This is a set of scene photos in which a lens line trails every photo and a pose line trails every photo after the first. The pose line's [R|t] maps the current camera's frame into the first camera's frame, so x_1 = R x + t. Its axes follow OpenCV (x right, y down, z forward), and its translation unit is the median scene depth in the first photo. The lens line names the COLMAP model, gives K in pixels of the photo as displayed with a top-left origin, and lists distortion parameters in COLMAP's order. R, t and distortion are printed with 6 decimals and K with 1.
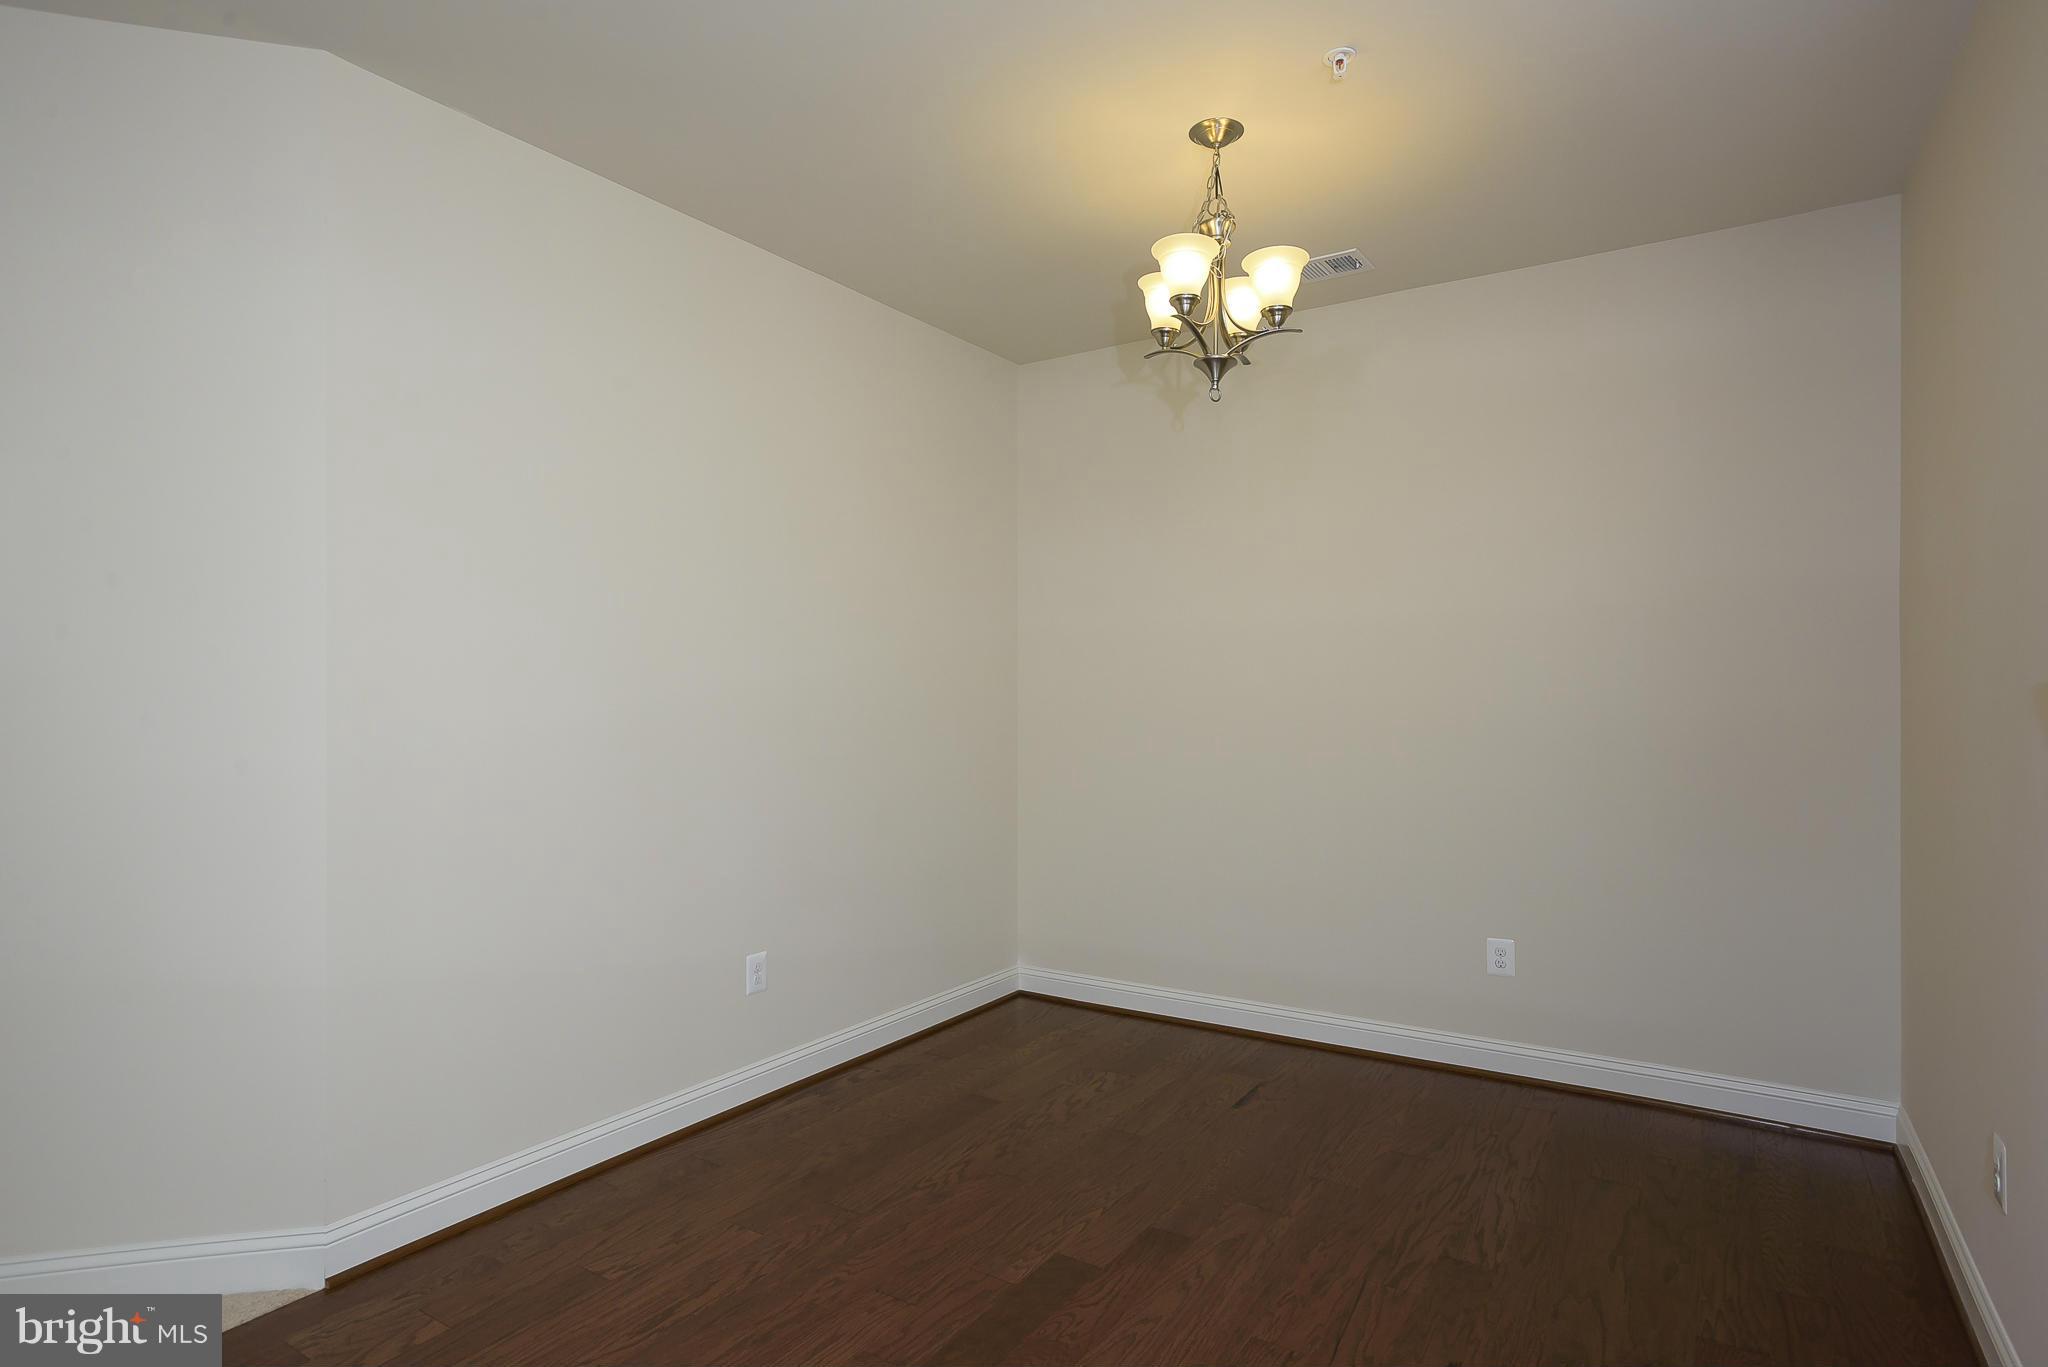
lens RADIAL K [[1072.8, 0, 1039.4], [0, 1072.8, 696.8], [0, 0, 1]] dist [0.002519, 0.001025]
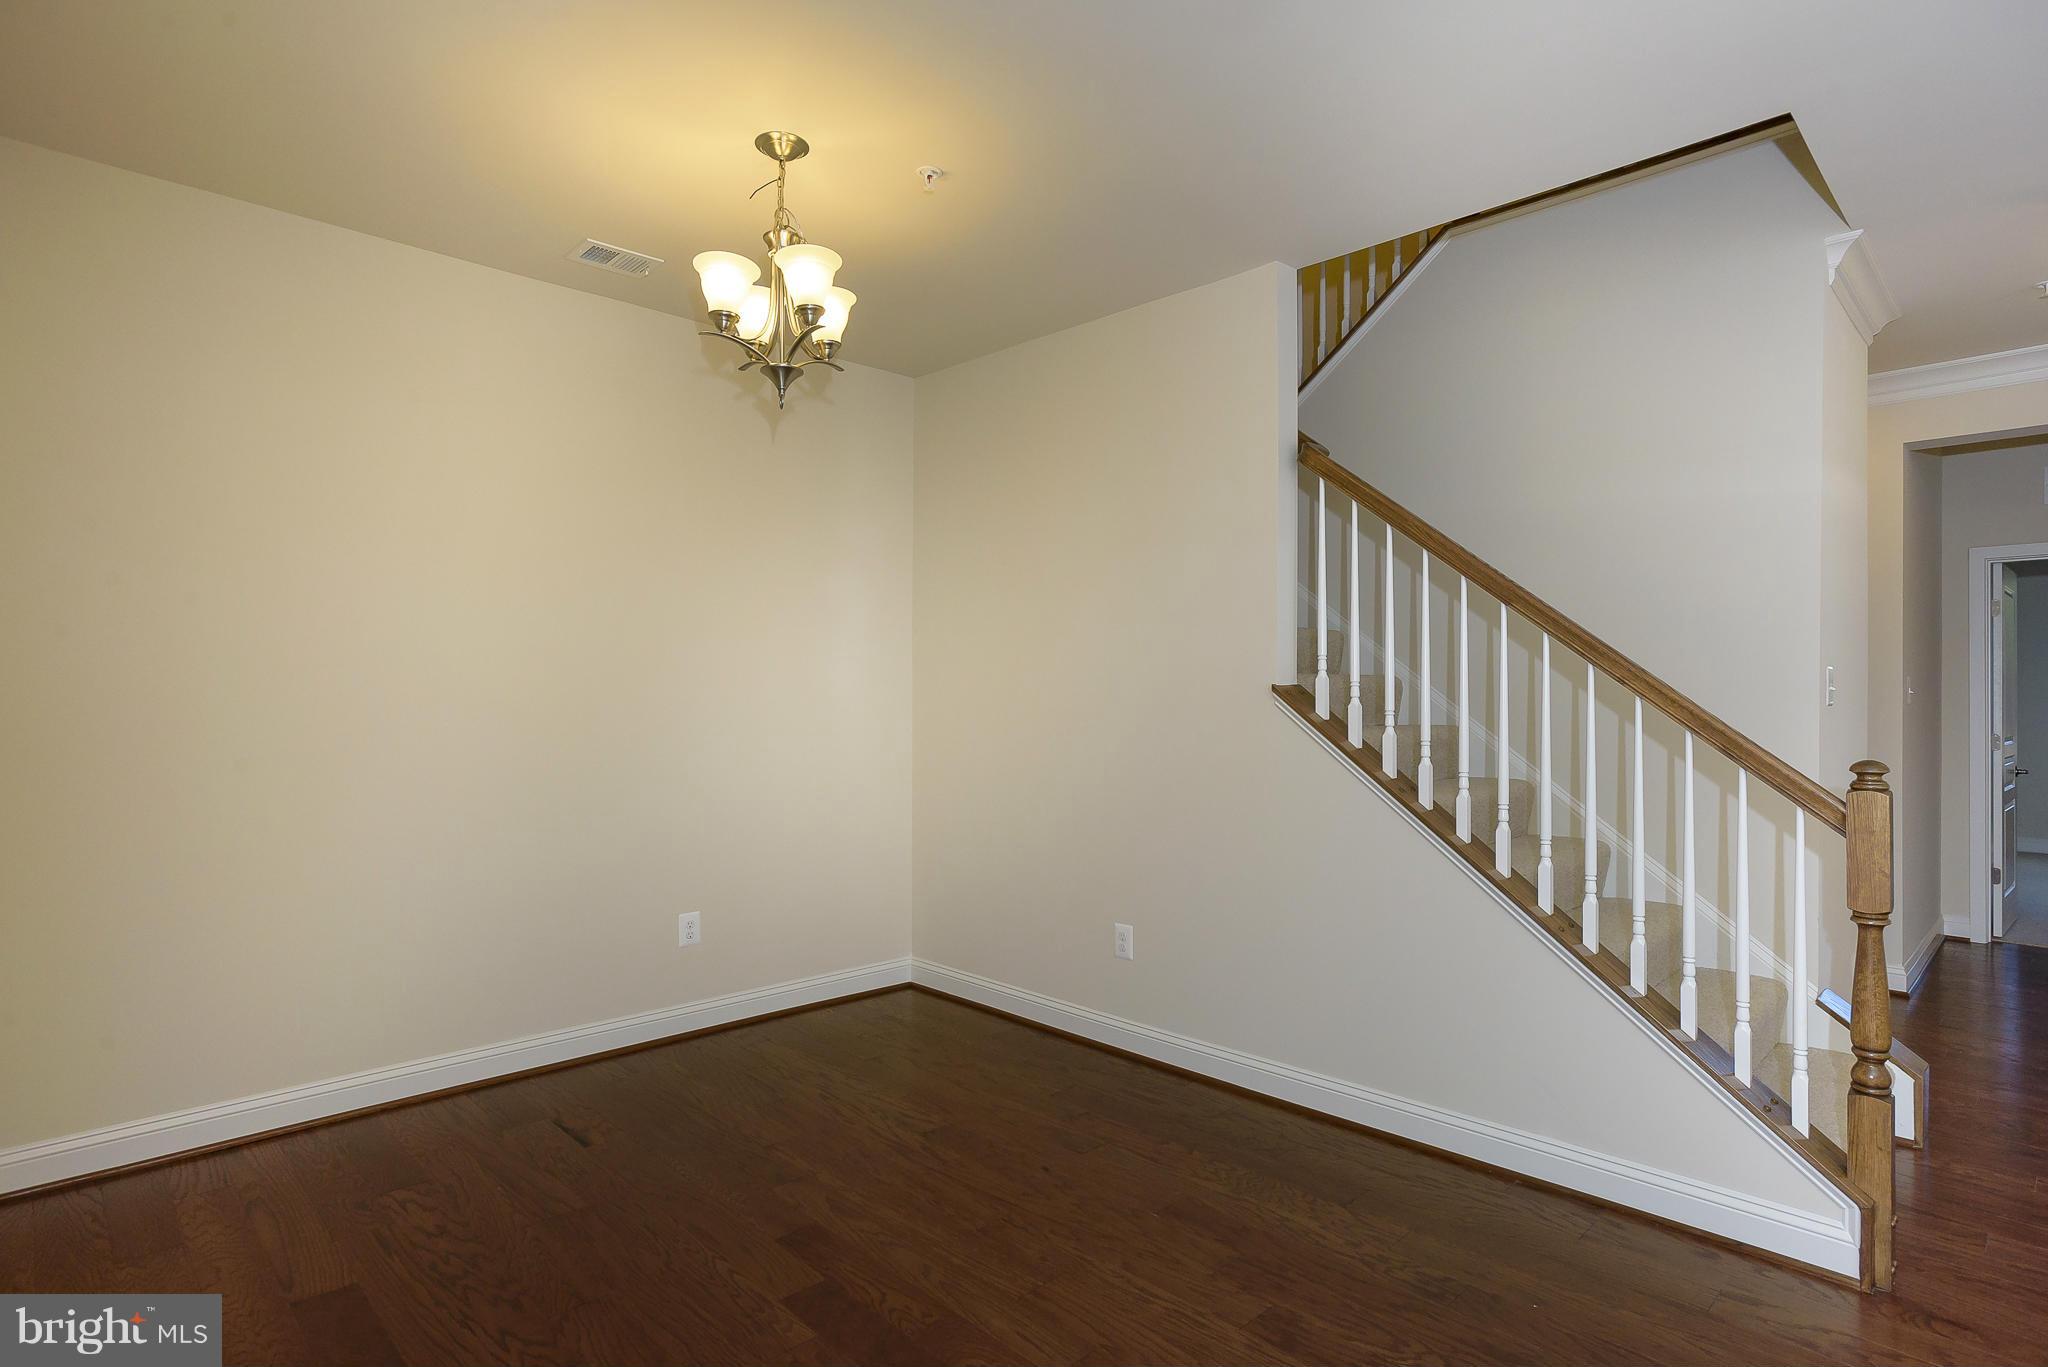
lens RADIAL K [[1033.6, 0, 1015.4], [0, 1033.6, 693.5], [0, 0, 1]] dist [-0.000483, 0.000291]
pose [[0.242999, 0.010279, 0.969972, -0.679019], [-0.002794, 0.999947, -0.009897, 0.005077], [-0.970022, -0.000305, 0.243015, 0.500407]]
